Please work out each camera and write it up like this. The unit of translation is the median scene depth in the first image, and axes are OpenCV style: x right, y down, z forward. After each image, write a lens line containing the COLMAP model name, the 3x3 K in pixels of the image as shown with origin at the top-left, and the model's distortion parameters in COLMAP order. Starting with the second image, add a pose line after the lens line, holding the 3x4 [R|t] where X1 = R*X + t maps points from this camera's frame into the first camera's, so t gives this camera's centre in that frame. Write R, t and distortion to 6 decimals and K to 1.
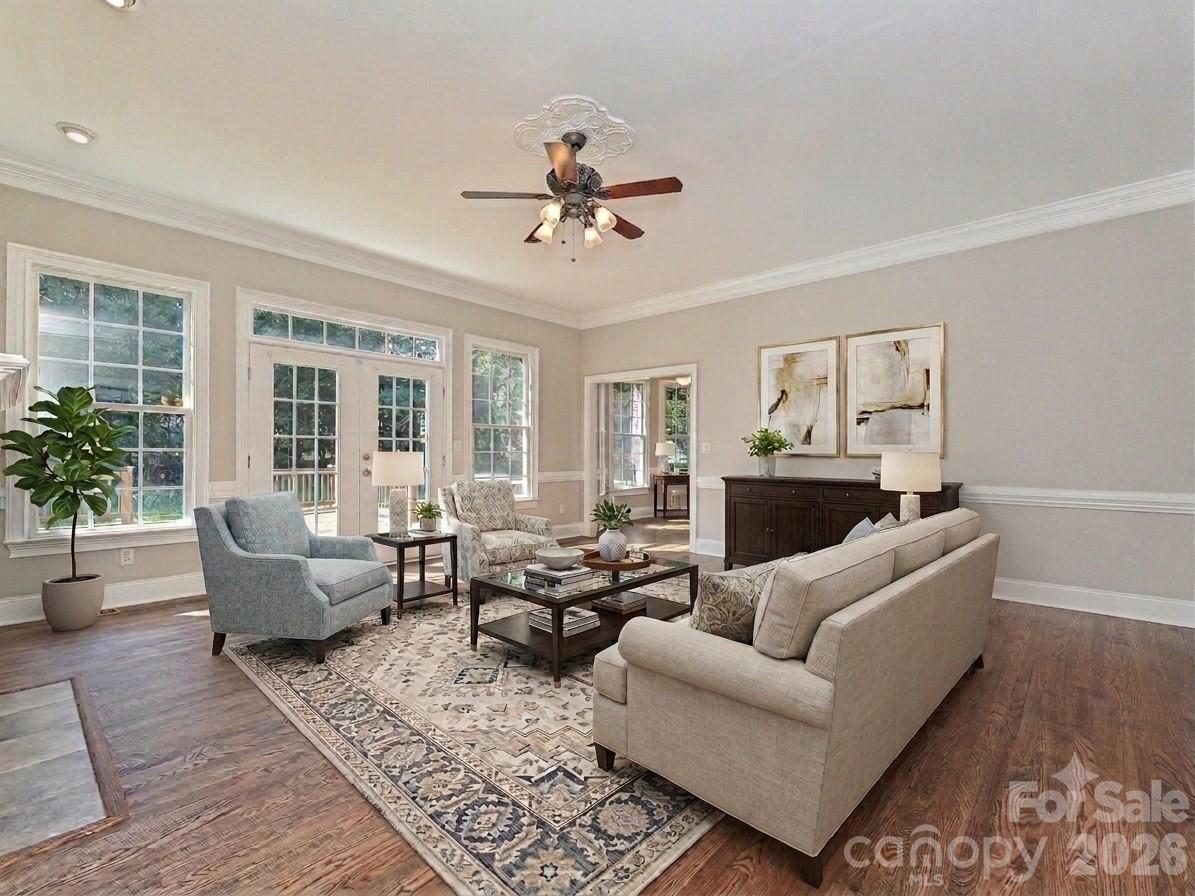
lens RADIAL K [[543.8, 0, 600.8], [0, 543.8, 446.4], [0, 0, 1]] dist [0.001226, 0.000733]
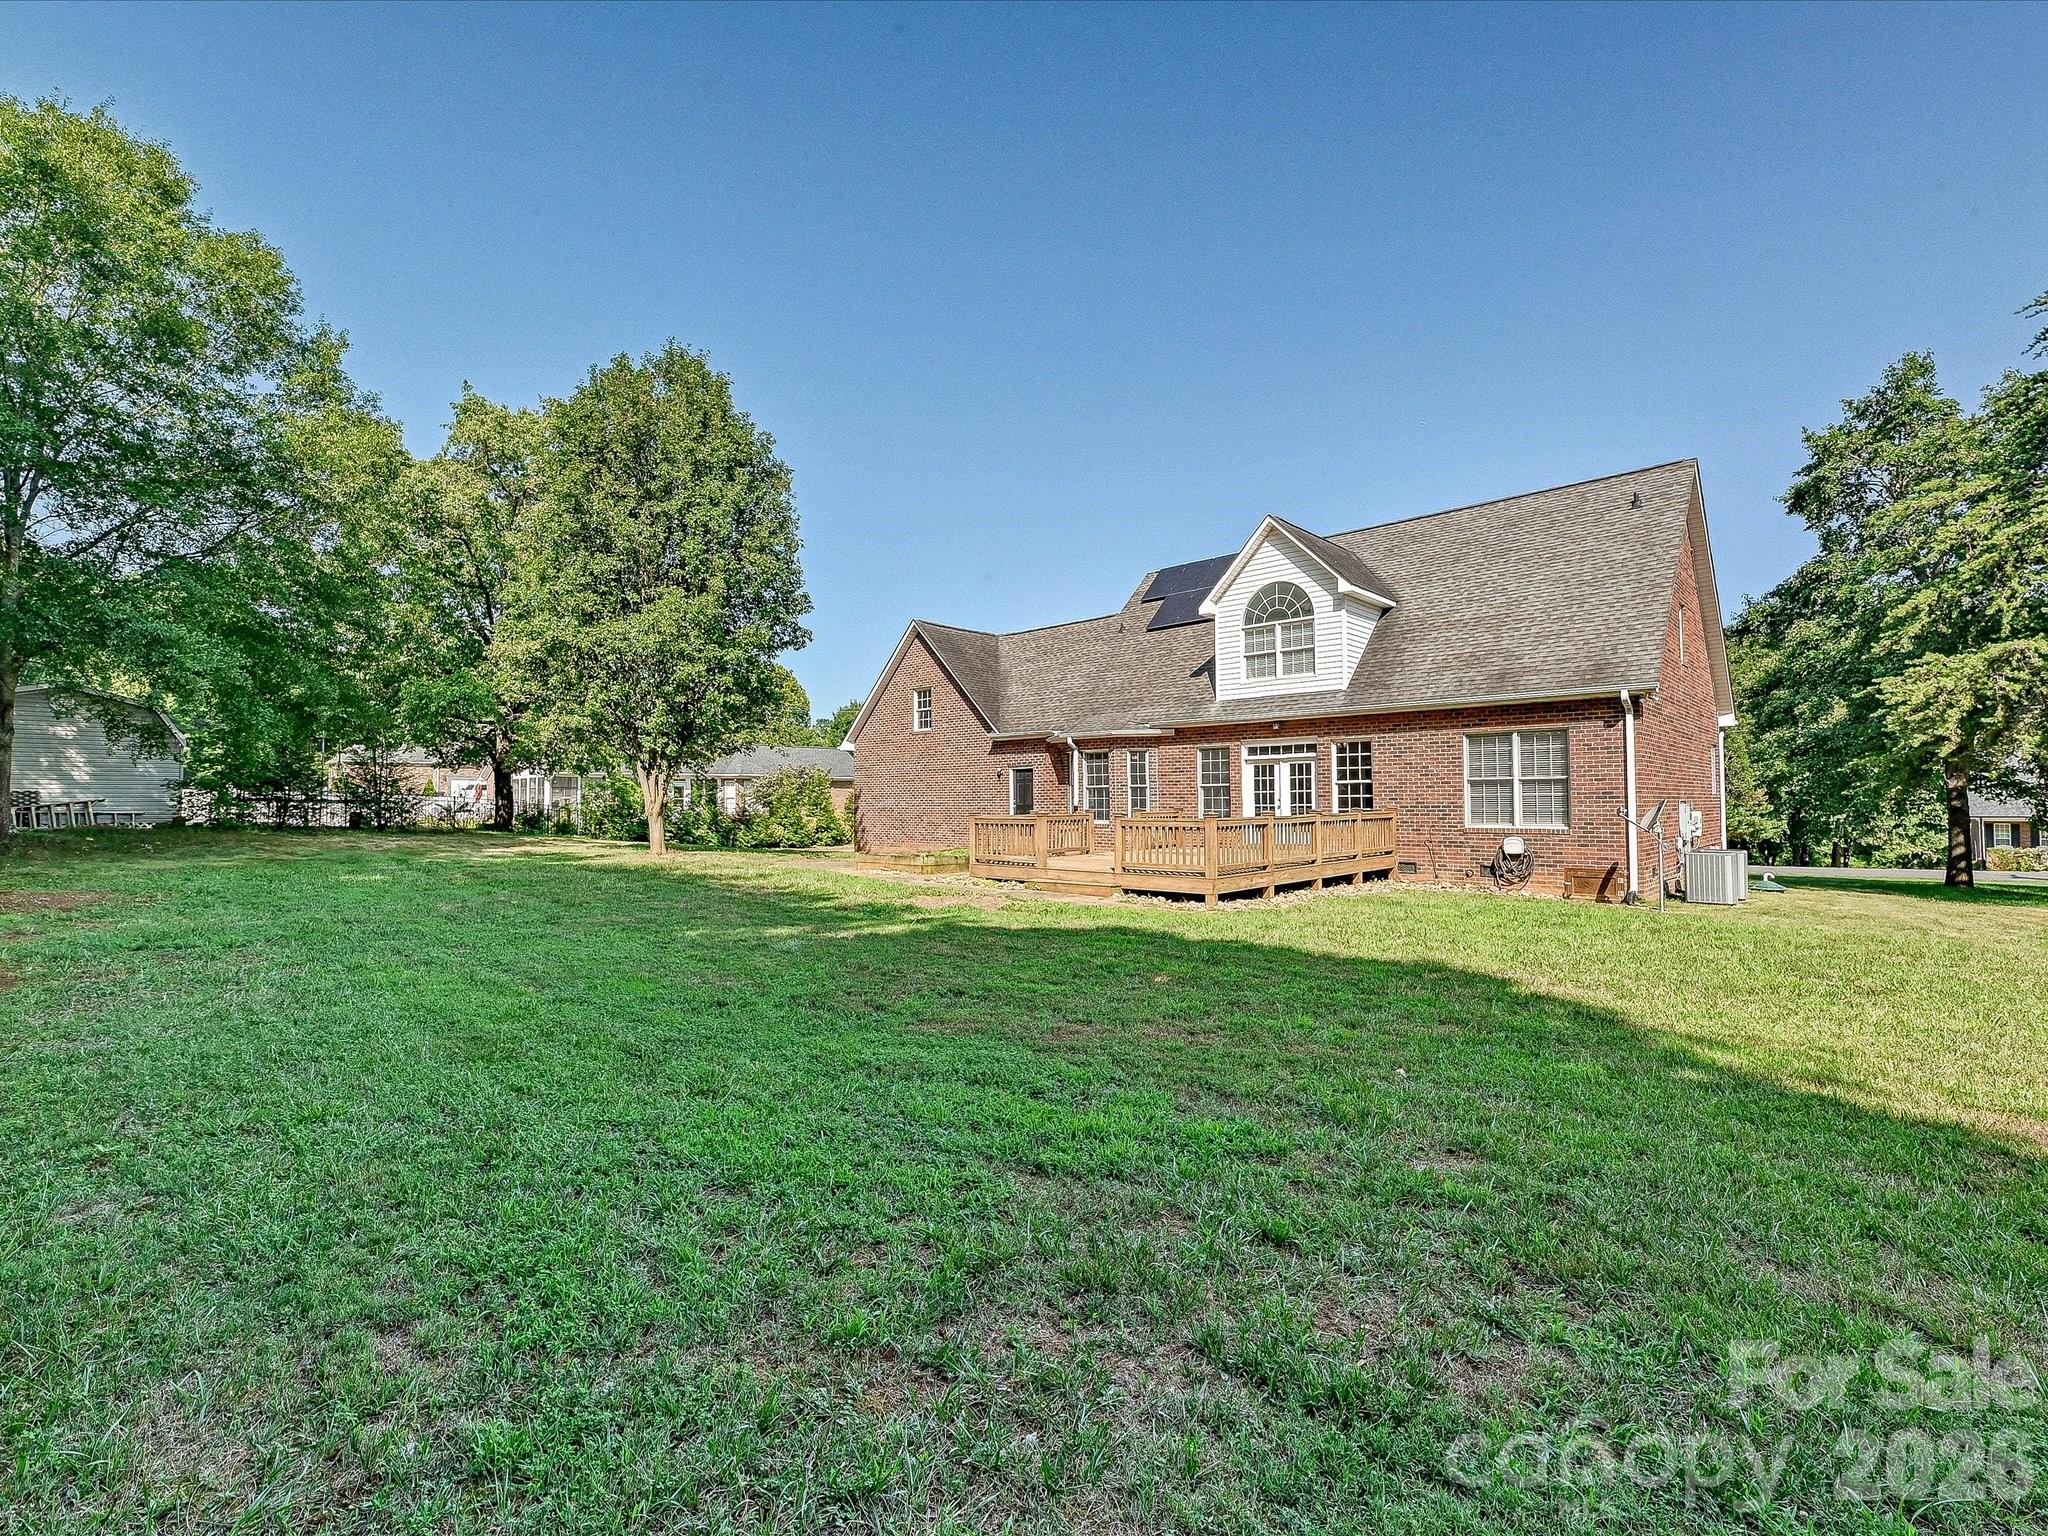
lens RADIAL K [[932.0, 0, 1025.7], [0, 932.0, 771.5], [0, 0, 1]] dist [0.001226, 0.000733]
pose [[-0.031071, -0.039230, -0.998747, 3.821509], [0.009153, 0.999176, -0.039532, 0.048815], [0.999475, -0.010370, -0.030686, -0.000412]]
